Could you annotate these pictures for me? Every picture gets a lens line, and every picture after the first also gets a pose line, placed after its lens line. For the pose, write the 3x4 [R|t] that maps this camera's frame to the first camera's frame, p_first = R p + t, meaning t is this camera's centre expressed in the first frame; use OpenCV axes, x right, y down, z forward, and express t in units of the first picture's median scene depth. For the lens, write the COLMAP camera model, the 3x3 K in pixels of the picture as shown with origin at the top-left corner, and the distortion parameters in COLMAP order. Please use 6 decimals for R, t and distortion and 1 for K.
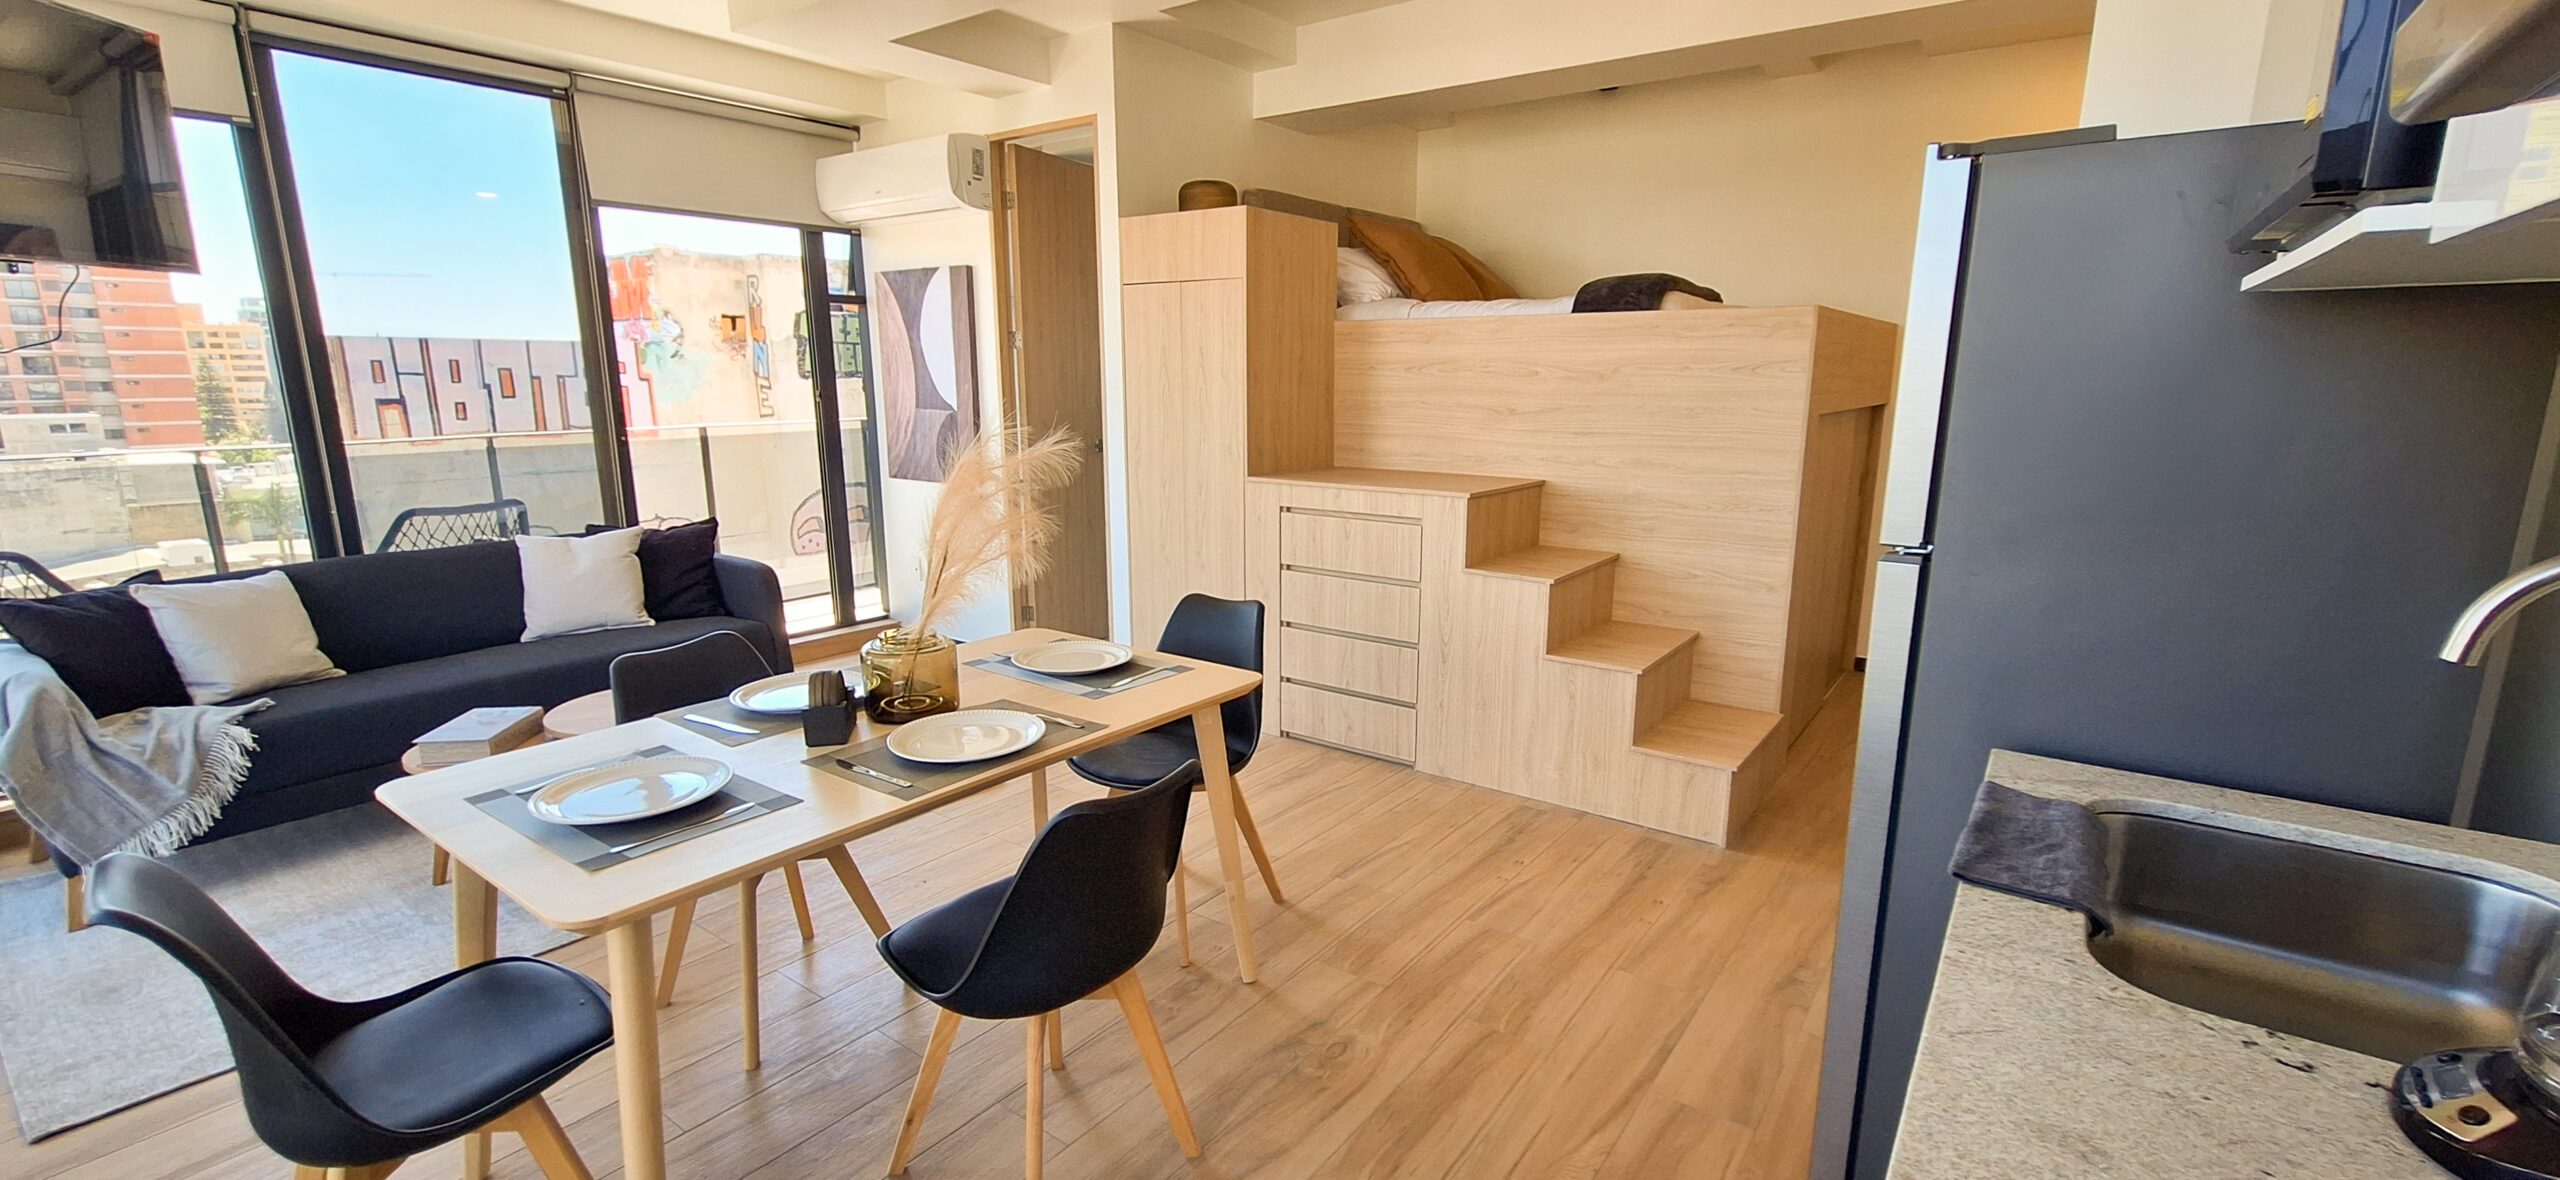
lens RADIAL K [[1064.6, 0, 1263.5], [0, 1064.6, 605.0], [0, 0, 1]] dist [-0.007403, 0.003847]
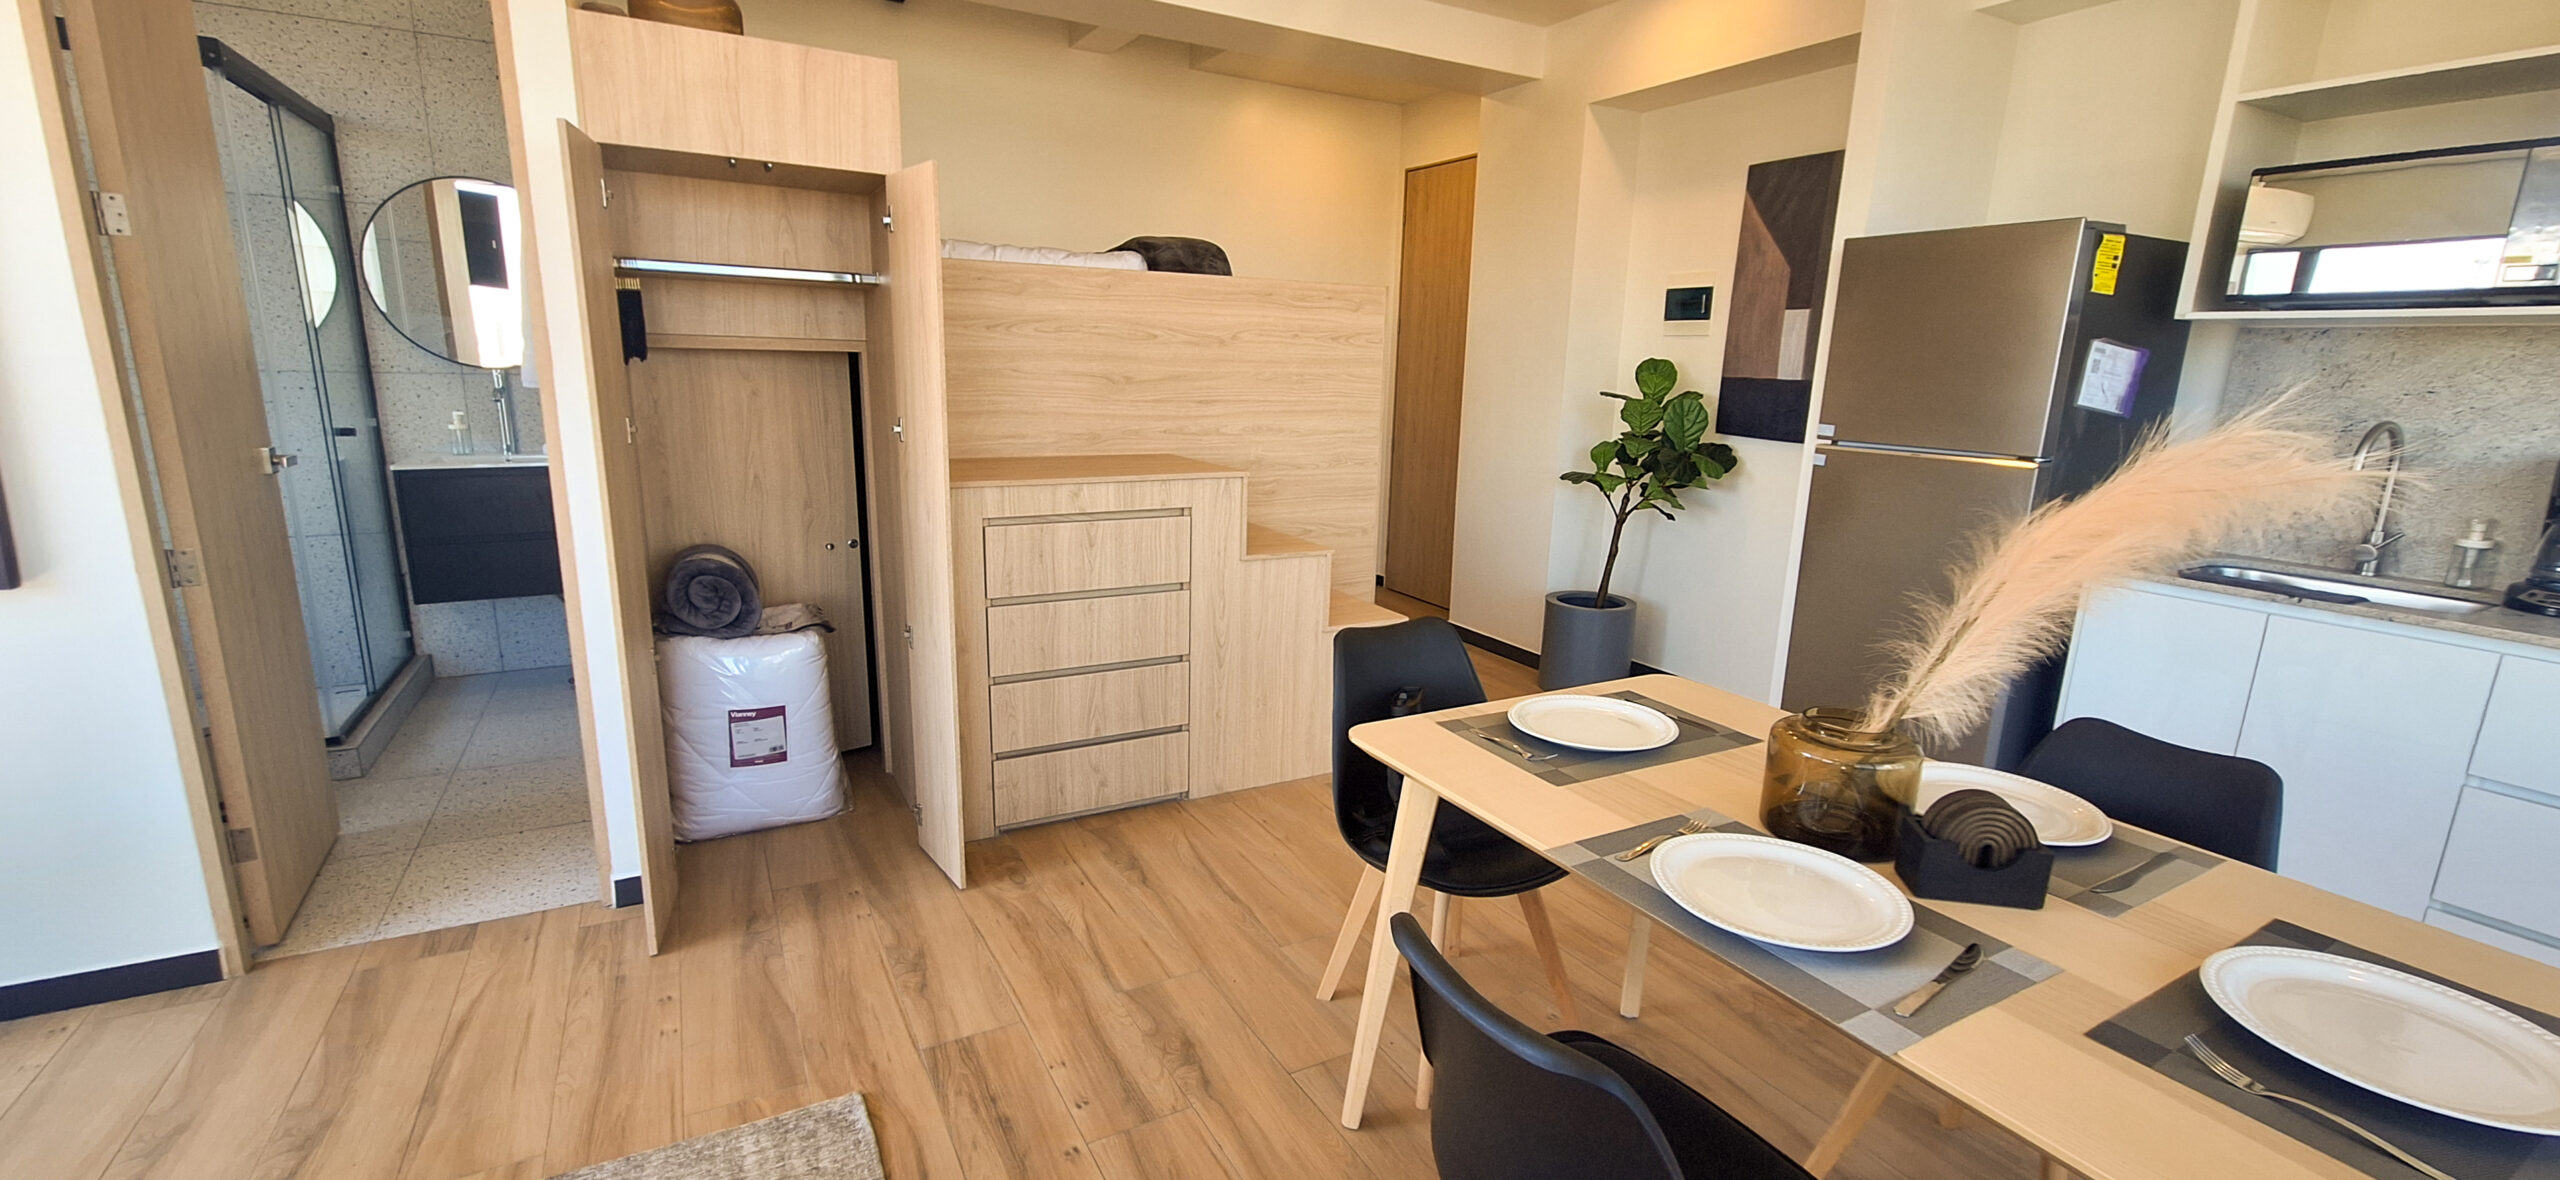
lens RADIAL K [[1064.6, 0, 1297.1], [0, 1064.6, 605.1], [0, 0, 1]] dist [-0.007403, 0.003847]
pose [[0.395591, -0.200512, 0.896272, -0.565773], [0.164430, 0.975572, 0.145678, -0.110048], [-0.903588, 0.089745, 0.418897, 0.547133]]
